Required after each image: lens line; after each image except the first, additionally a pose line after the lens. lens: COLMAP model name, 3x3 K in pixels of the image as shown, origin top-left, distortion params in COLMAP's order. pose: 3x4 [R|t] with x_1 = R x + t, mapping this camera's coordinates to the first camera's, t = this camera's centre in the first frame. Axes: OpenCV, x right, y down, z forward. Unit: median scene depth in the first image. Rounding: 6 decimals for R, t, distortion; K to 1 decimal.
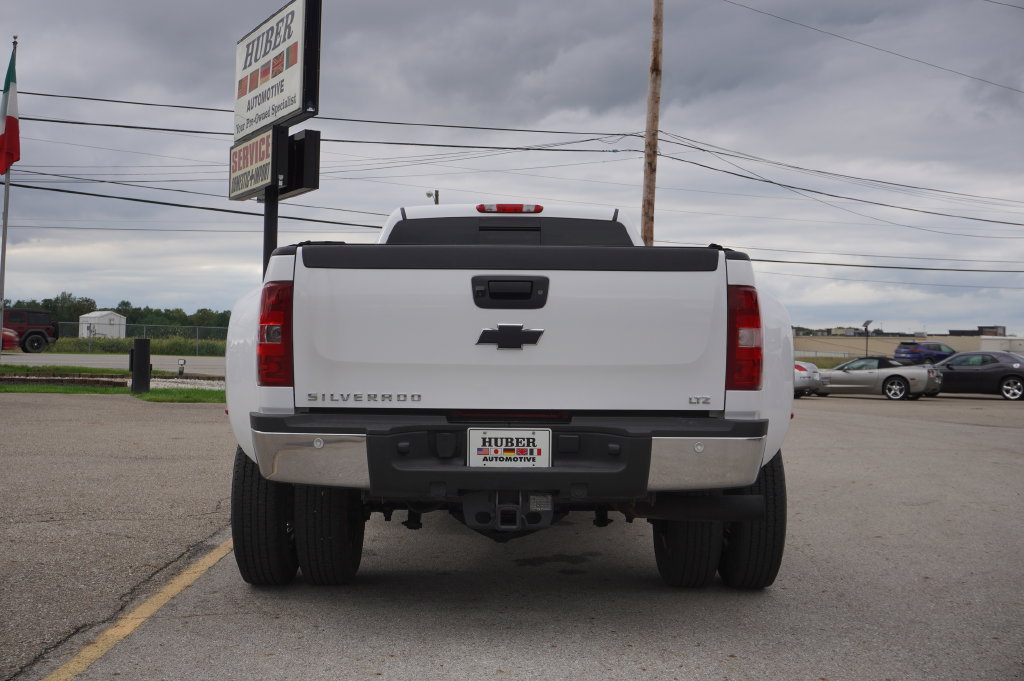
lens RADIAL K [[1174.9, 0, 512.0], [0, 1174.9, 340.5], [0, 0, 1]] dist [0.002601, -0.017812]
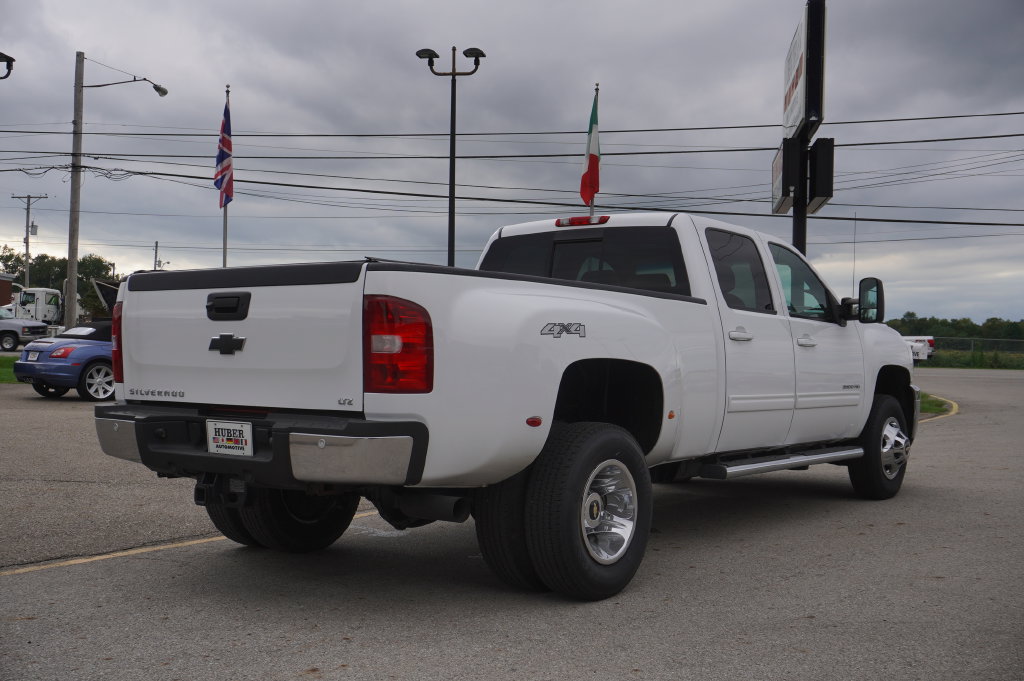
lens RADIAL K [[1173.1, 0, 513.4], [0, 1173.1, 325.8], [0, 0, 1]] dist [0.026701, 0.040763]
pose [[0.796446, -0.014124, -0.604545, 0.942769], [0.001036, 0.999758, -0.021993, 0.004781], [0.604709, 0.016890, 0.796268, 0.225948]]
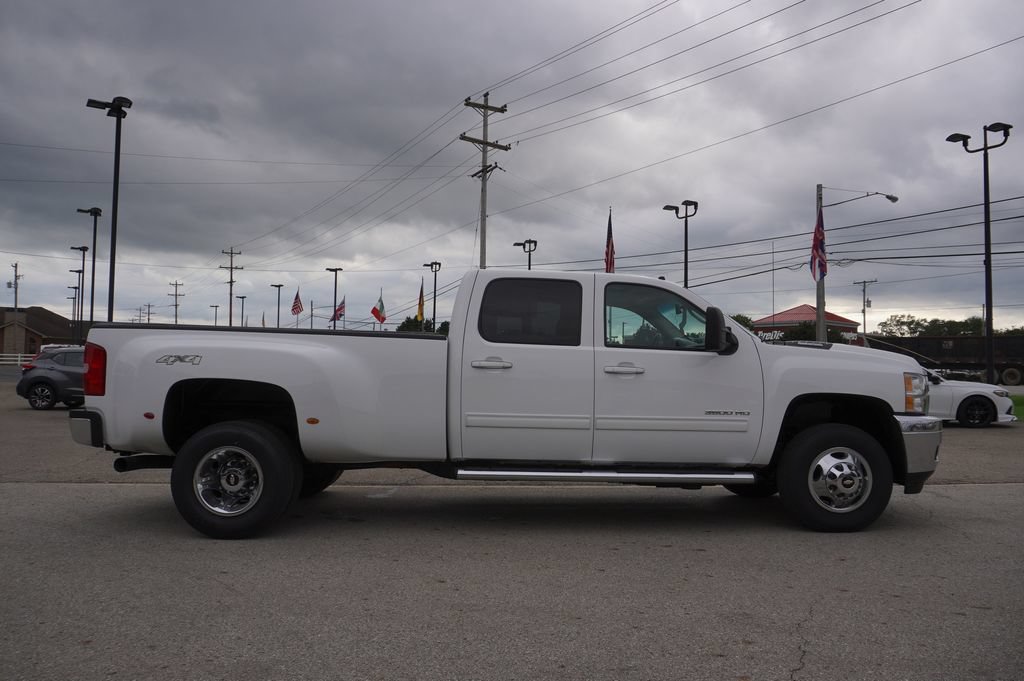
lens RADIAL K [[773.3, 0, 512.0], [0, 773.3, 340.5], [0, 0, 1]] dist [0.003524, 0.003824]
pose [[0.030903, -0.054974, -0.998009, 1.530038], [-0.009155, 0.998429, -0.055281, 0.016051], [0.999480, 0.010845, 0.030352, 1.718066]]
